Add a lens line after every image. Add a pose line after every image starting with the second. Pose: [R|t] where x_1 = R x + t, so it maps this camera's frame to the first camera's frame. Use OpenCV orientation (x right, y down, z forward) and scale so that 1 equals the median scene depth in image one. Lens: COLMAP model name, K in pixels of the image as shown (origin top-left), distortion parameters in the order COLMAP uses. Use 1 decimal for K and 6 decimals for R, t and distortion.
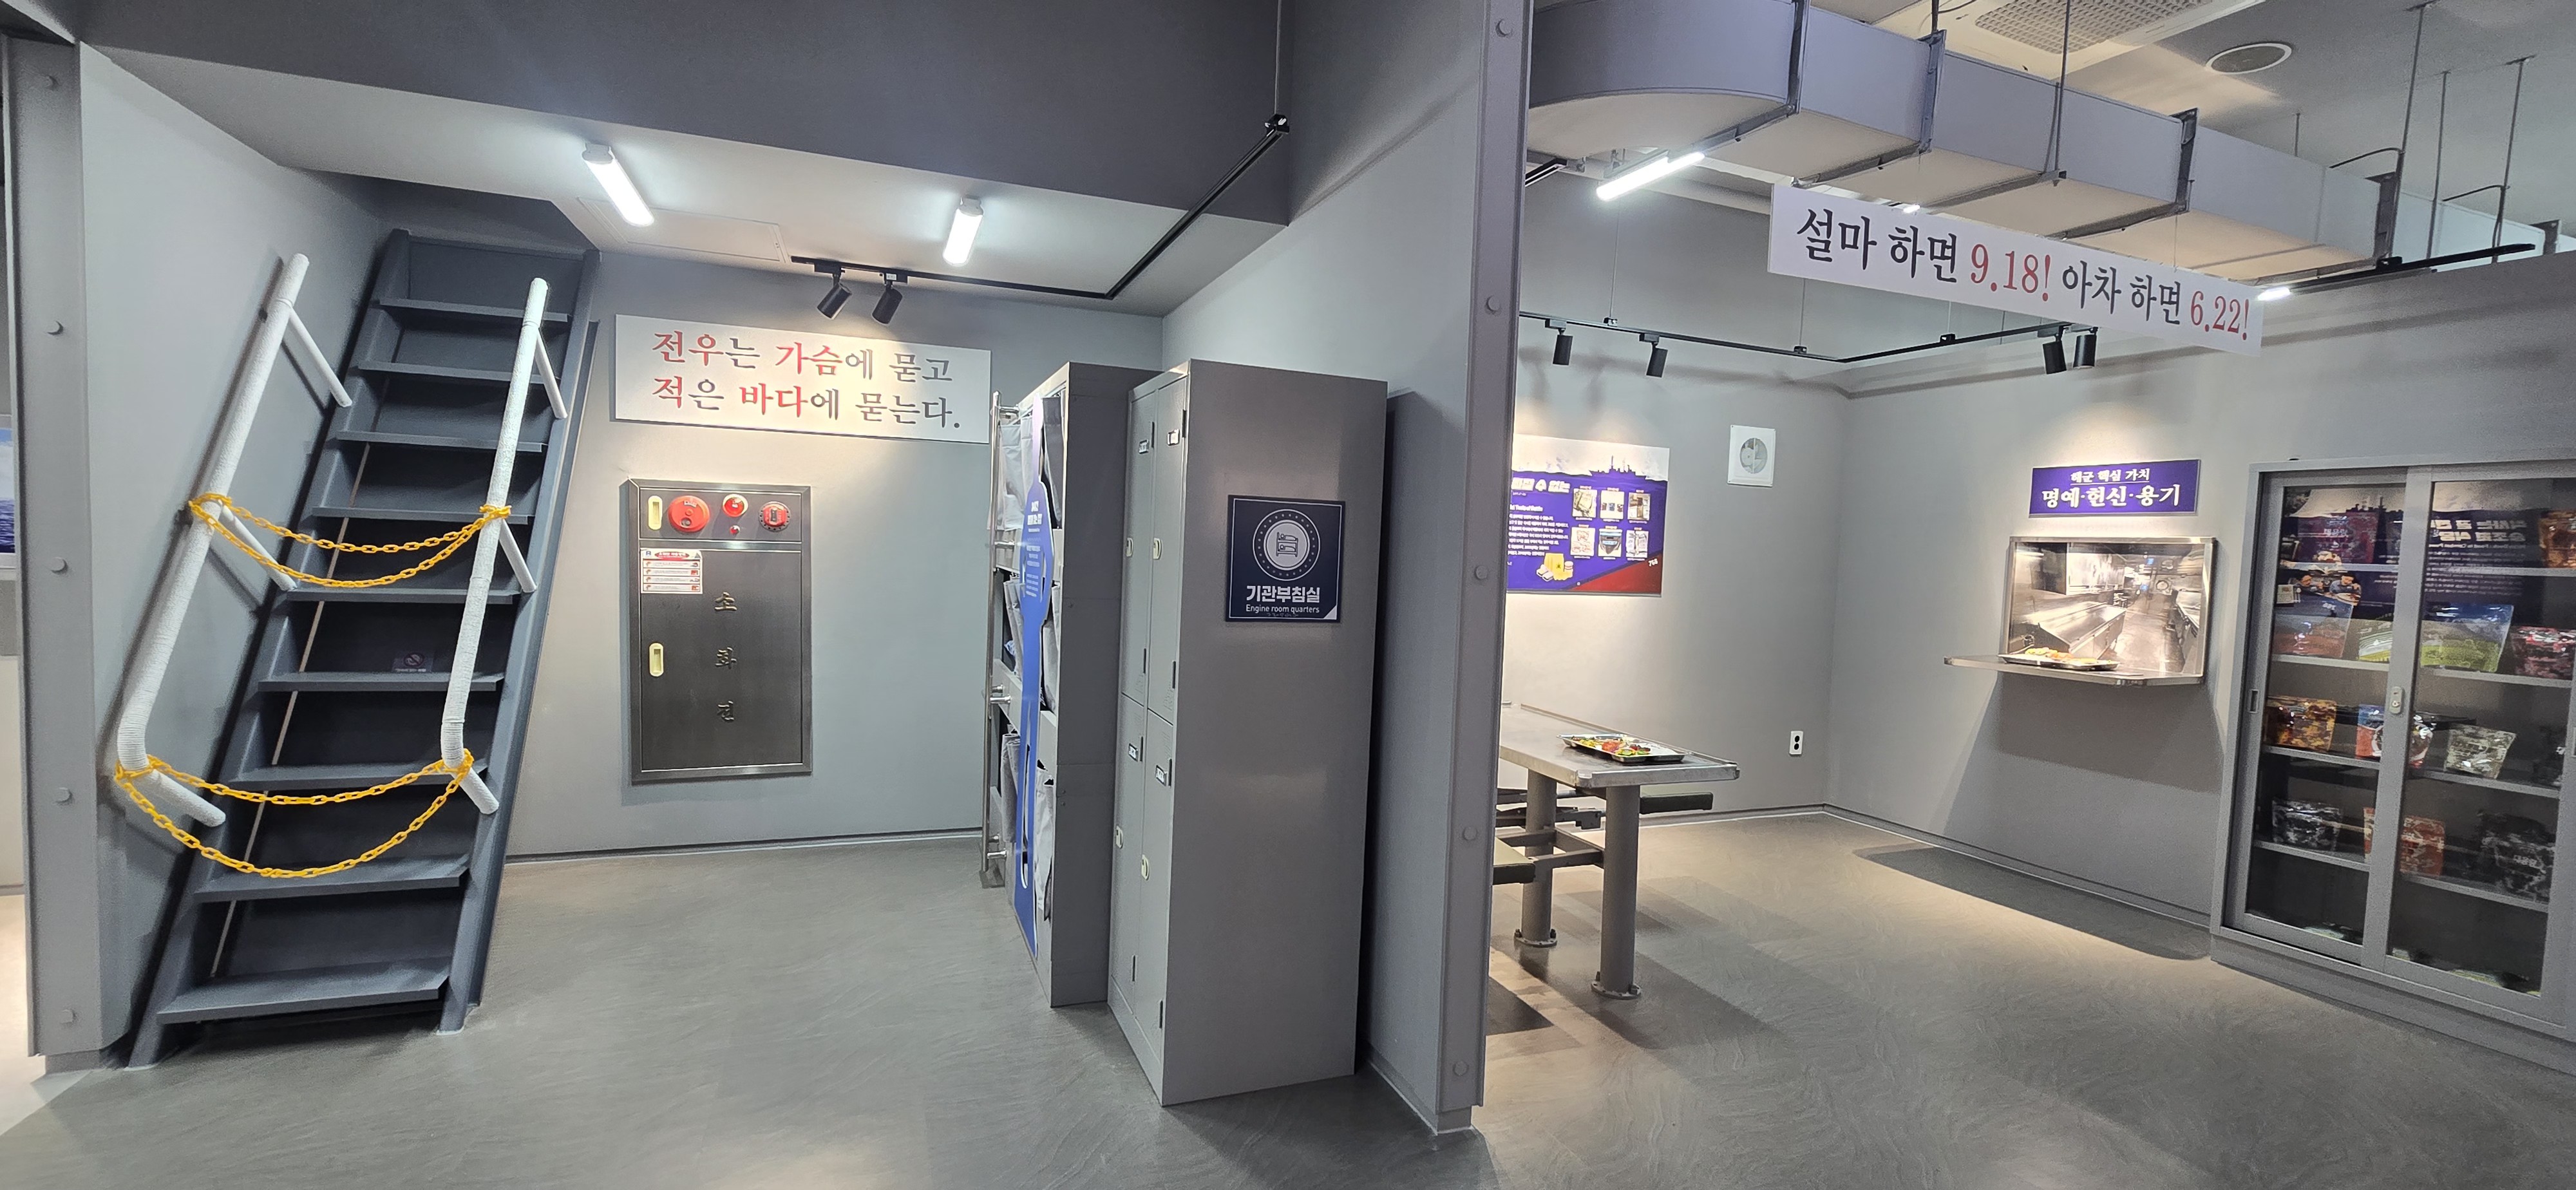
lens RADIAL K [[1050.7, 0, 1288.0], [0, 1050.7, 595.0], [0, 0, 1]] dist [-0.005068, 0.000483]
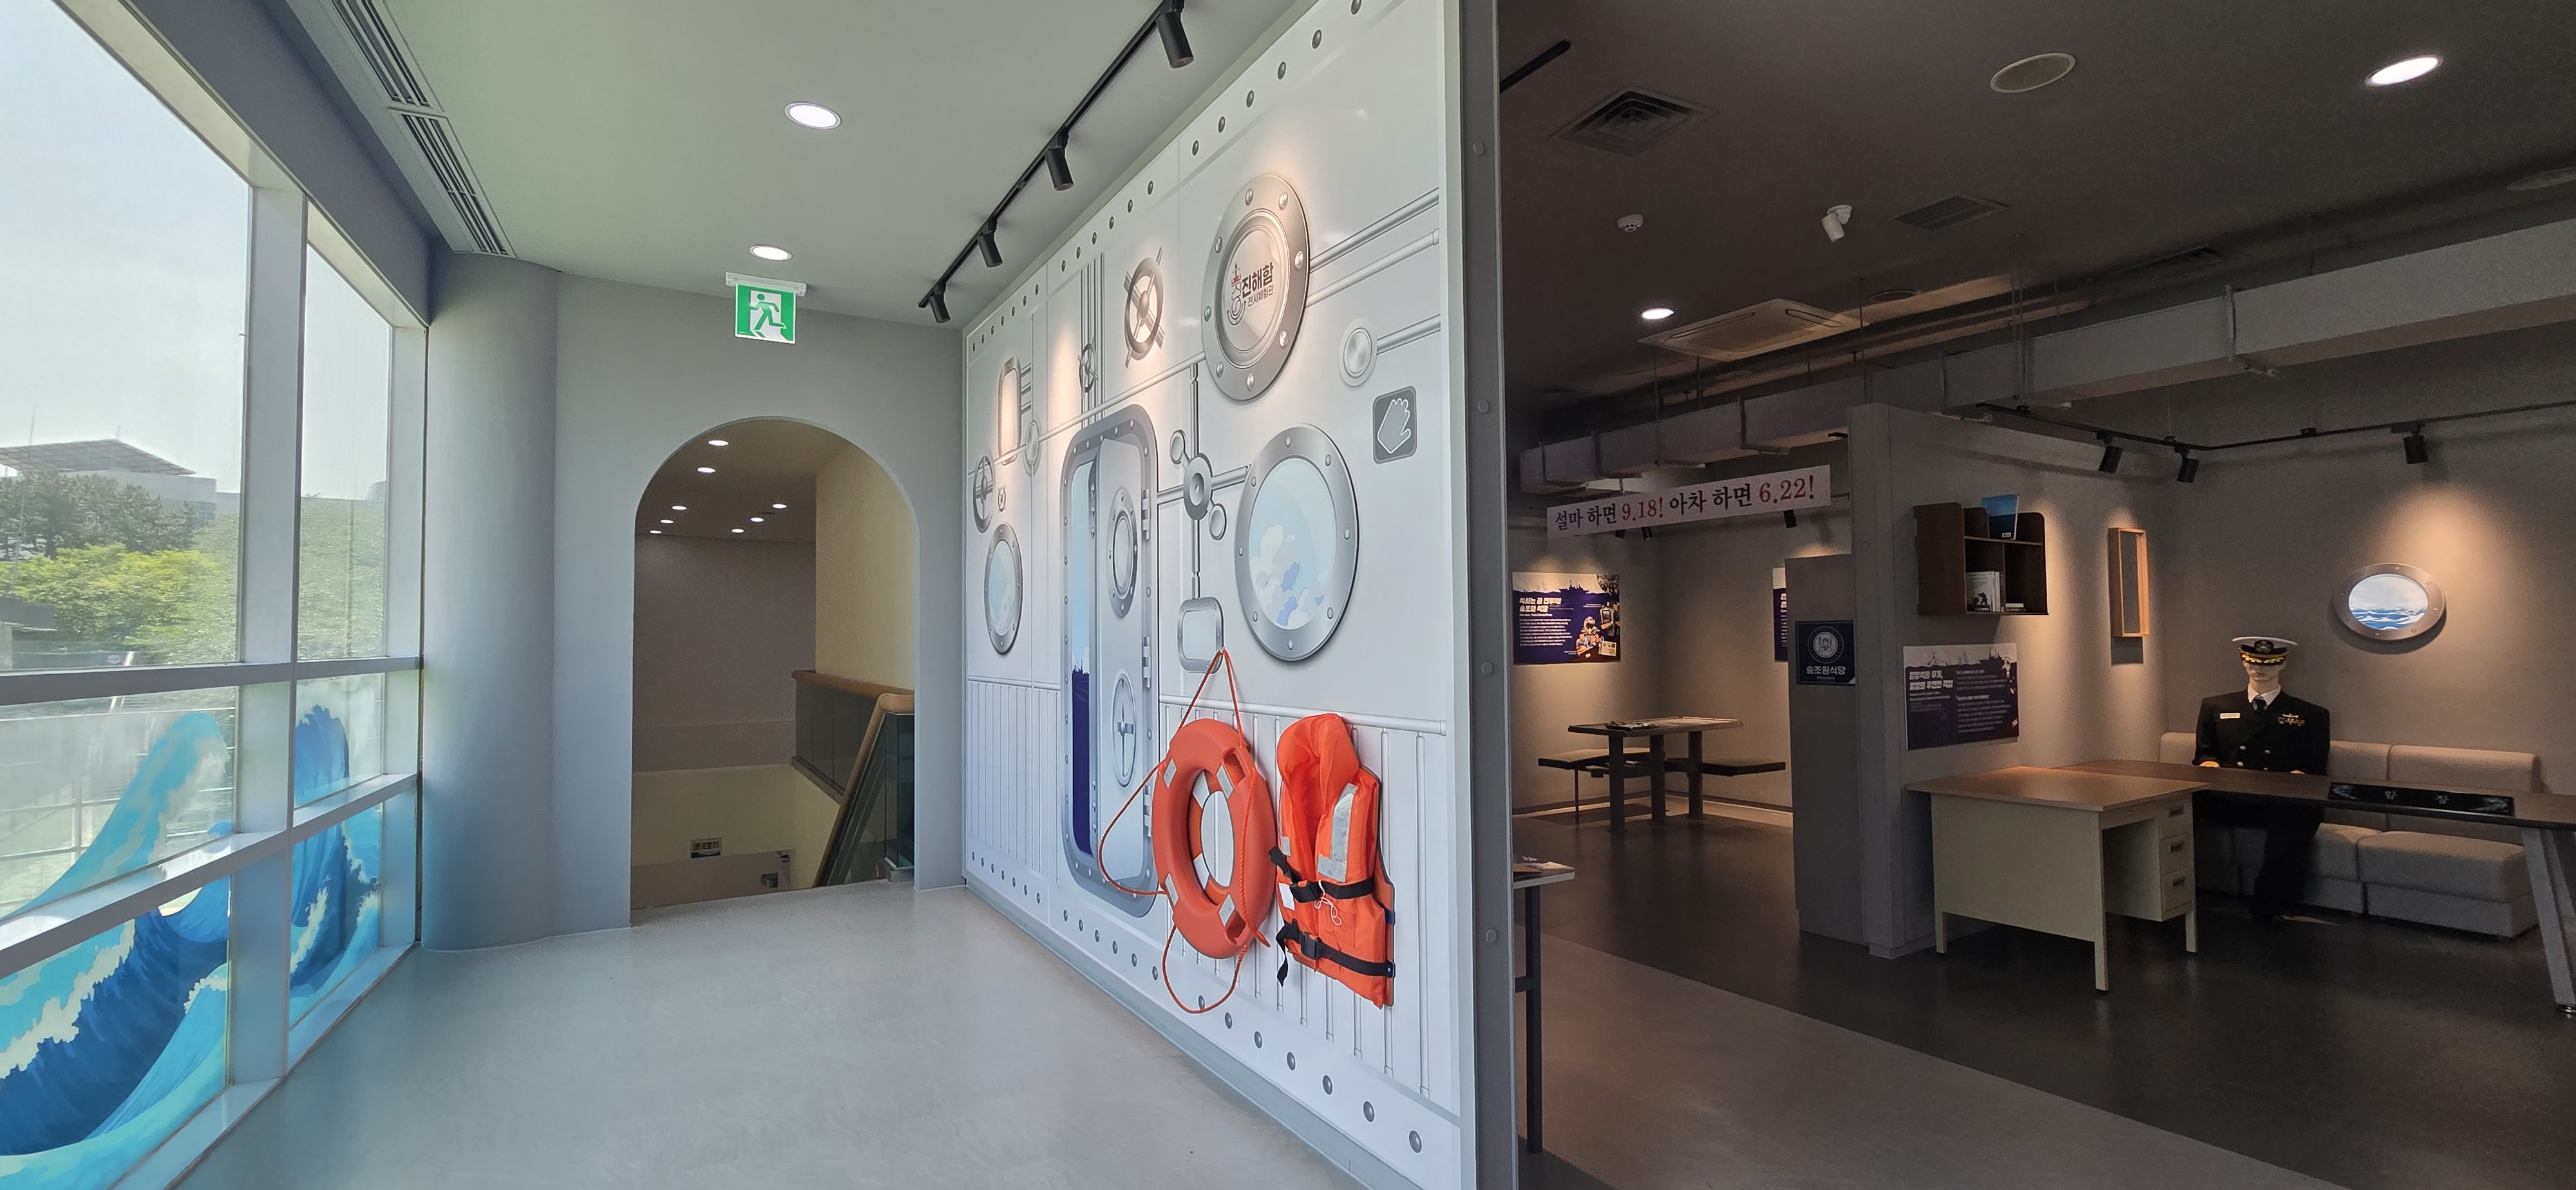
lens RADIAL K [[1050.7, 0, 1288.0], [0, 1050.7, 595.0], [0, 0, 1]] dist [-0.005068, 0.000483]
pose [[0.126022, -0.076619, -0.989064, 1.780871], [-0.042441, 0.995684, -0.082540, 0.059986], [0.991119, 0.052379, 0.122226, -0.018937]]
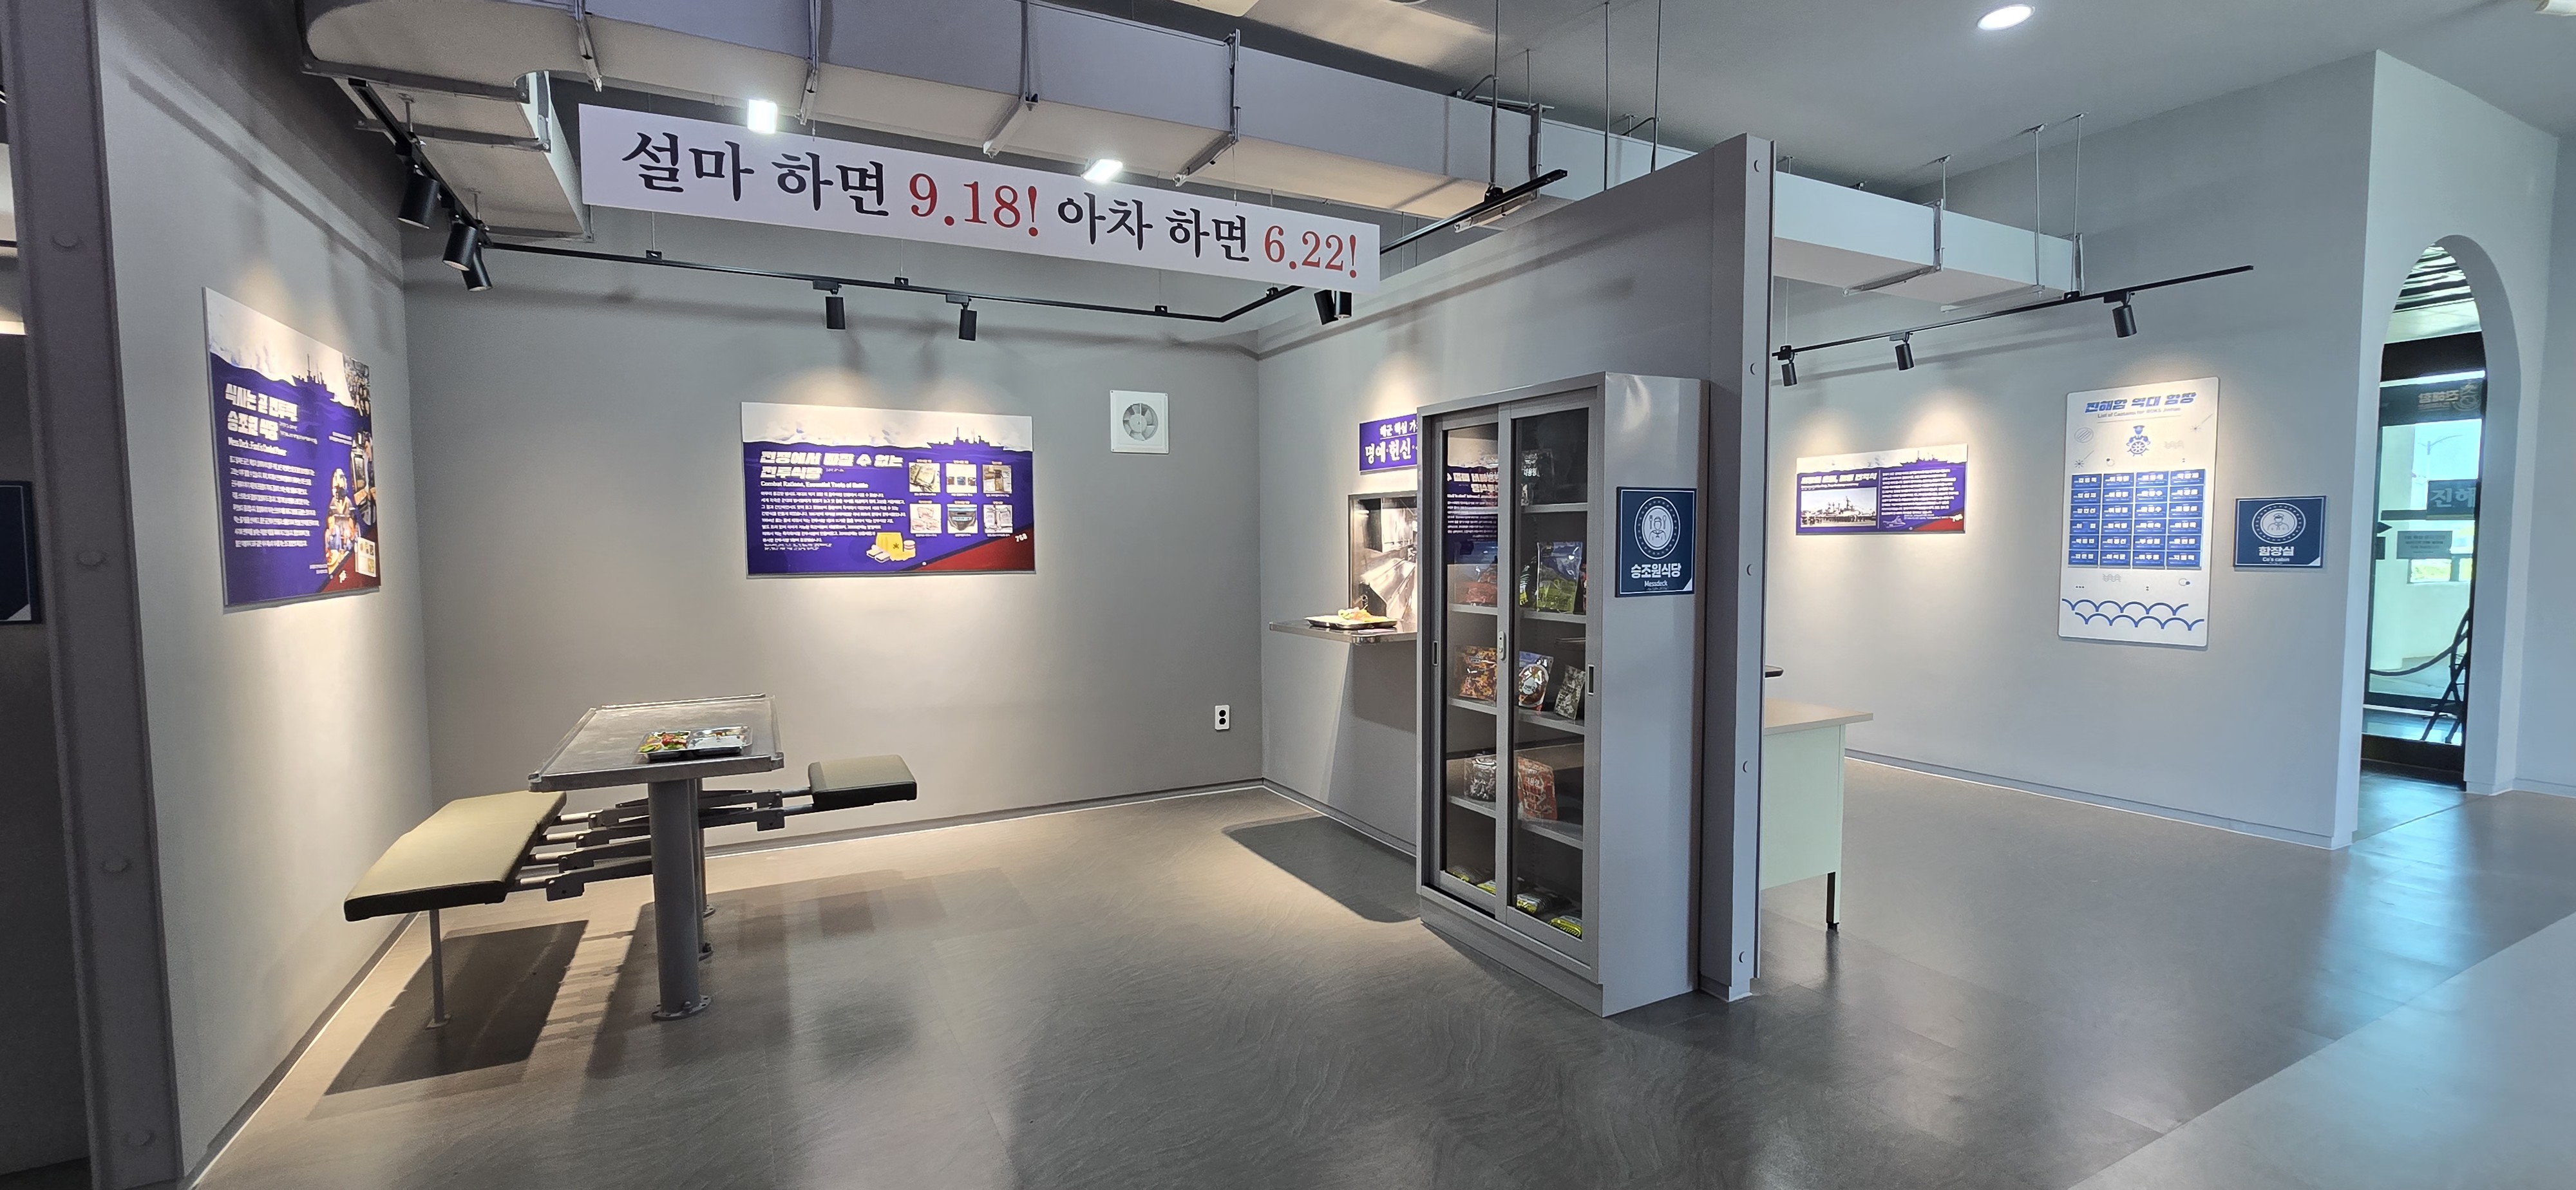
lens RADIAL K [[1050.7, 0, 1288.0], [0, 1050.7, 595.0], [0, 0, 1]] dist [-0.005068, 0.000483]
pose [[0.994533, -0.048187, 0.092639, 0.544831], [0.047296, 0.998811, 0.011791, 0.022883], [-0.093097, -0.007345, 0.995630, 0.034910]]
